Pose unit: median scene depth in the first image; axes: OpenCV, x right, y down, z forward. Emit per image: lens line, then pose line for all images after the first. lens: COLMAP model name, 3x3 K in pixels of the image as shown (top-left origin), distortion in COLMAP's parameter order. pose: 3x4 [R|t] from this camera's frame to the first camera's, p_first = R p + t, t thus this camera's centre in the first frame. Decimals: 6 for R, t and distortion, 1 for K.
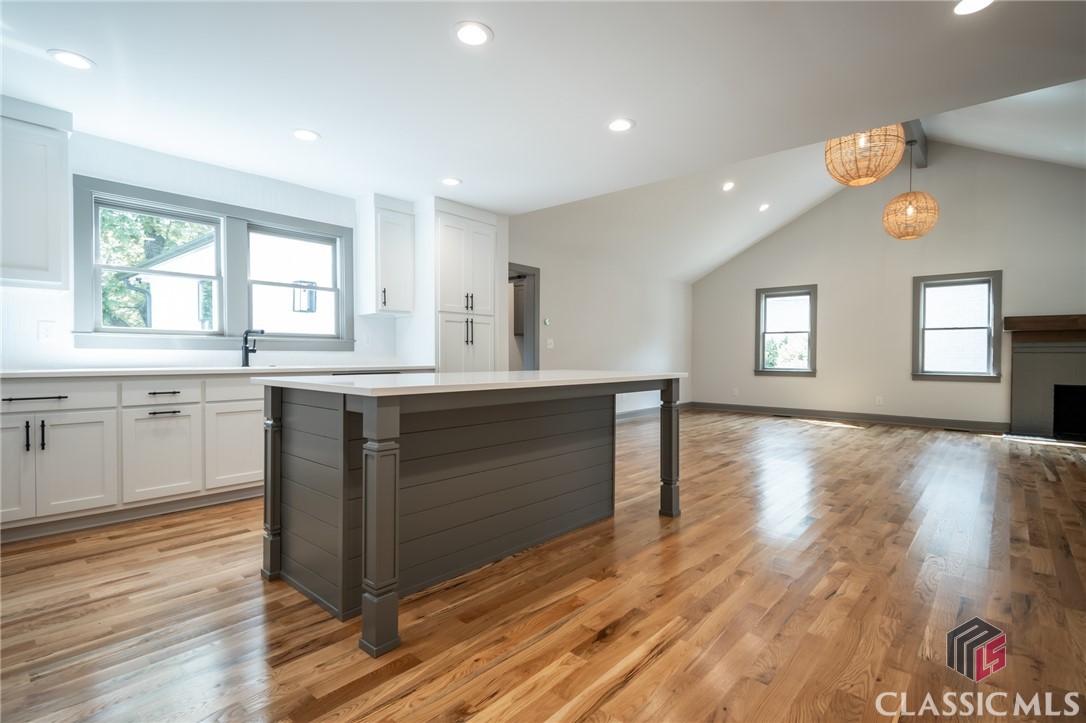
lens RADIAL K [[521.2, 0, 541.6], [0, 521.2, 366.9], [0, 0, 1]] dist [0.006317, -0.000937]
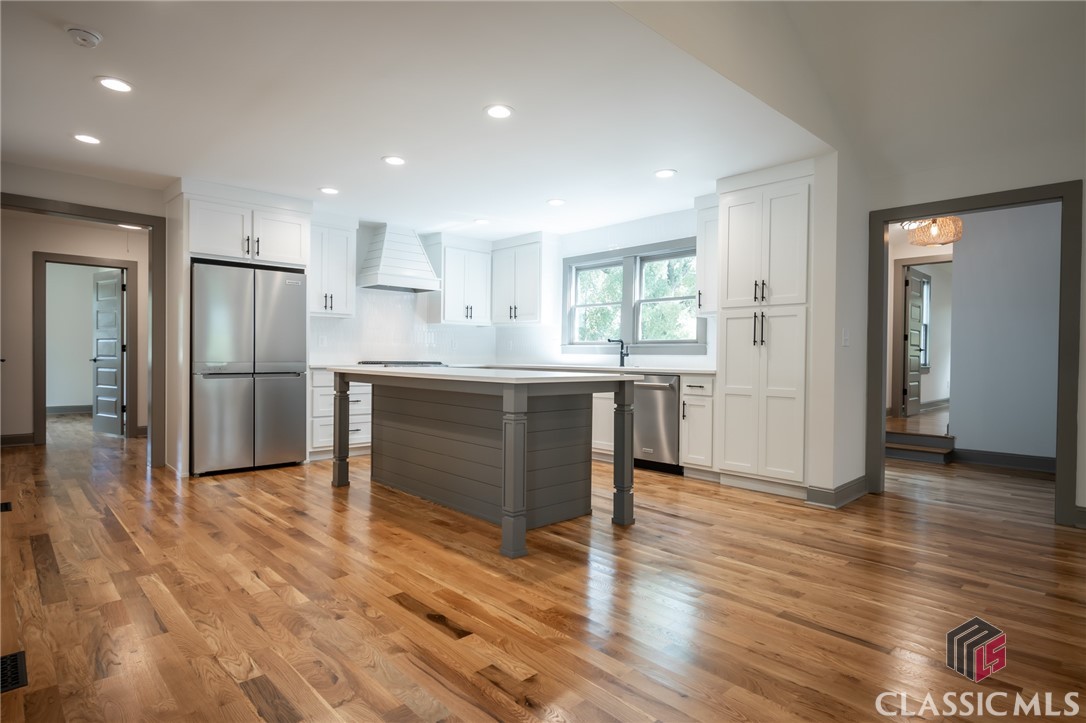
lens RADIAL K [[579.6, 0, 545.8], [0, 579.6, 364.0], [0, 0, 1]] dist [0.005171, -0.001846]
pose [[-0.082991, 0.006591, -0.996529, 0.856494], [-0.034163, 0.999372, 0.009454, -0.013329], [0.995965, 0.034829, -0.082714, 0.849213]]
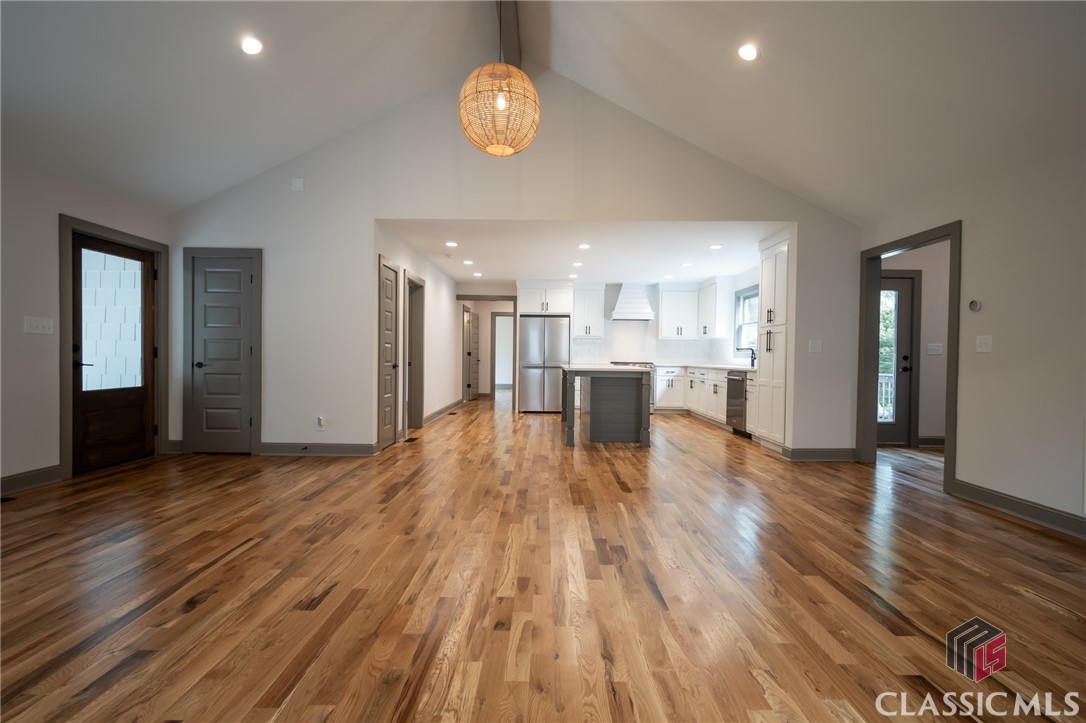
lens RADIAL K [[488.2, 0, 542.8], [0, 488.2, 359.2], [0, 0, 1]] dist [0.009782, -0.003337]
pose [[-0.749558, -0.009033, -0.661877, 1.105353], [-0.030477, 0.999317, 0.020877, -0.038689], [0.661236, 0.035821, -0.749322, 1.682982]]
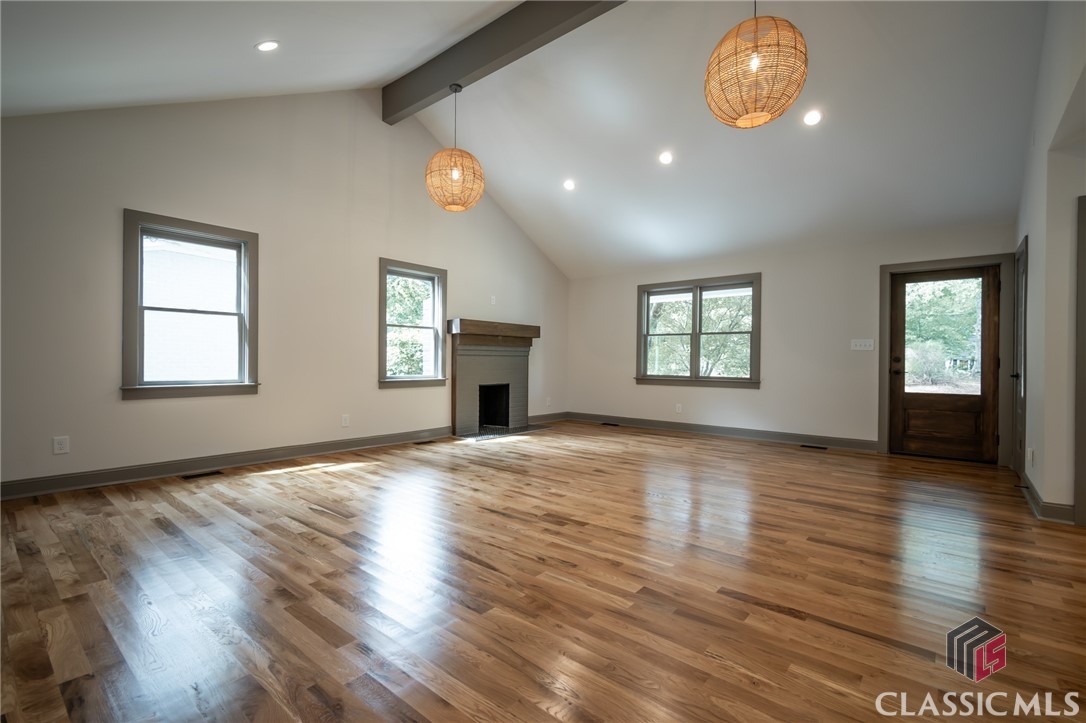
lens RADIAL K [[488.2, 0, 542.7], [0, 488.2, 361.6], [0, 0, 1]] dist [0.009782, -0.003337]
pose [[-0.029956, -0.004099, 0.999543, -0.055029], [0.014634, 0.999883, 0.004539, -0.026803], [-0.999444, 0.014763, -0.029893, 1.342757]]
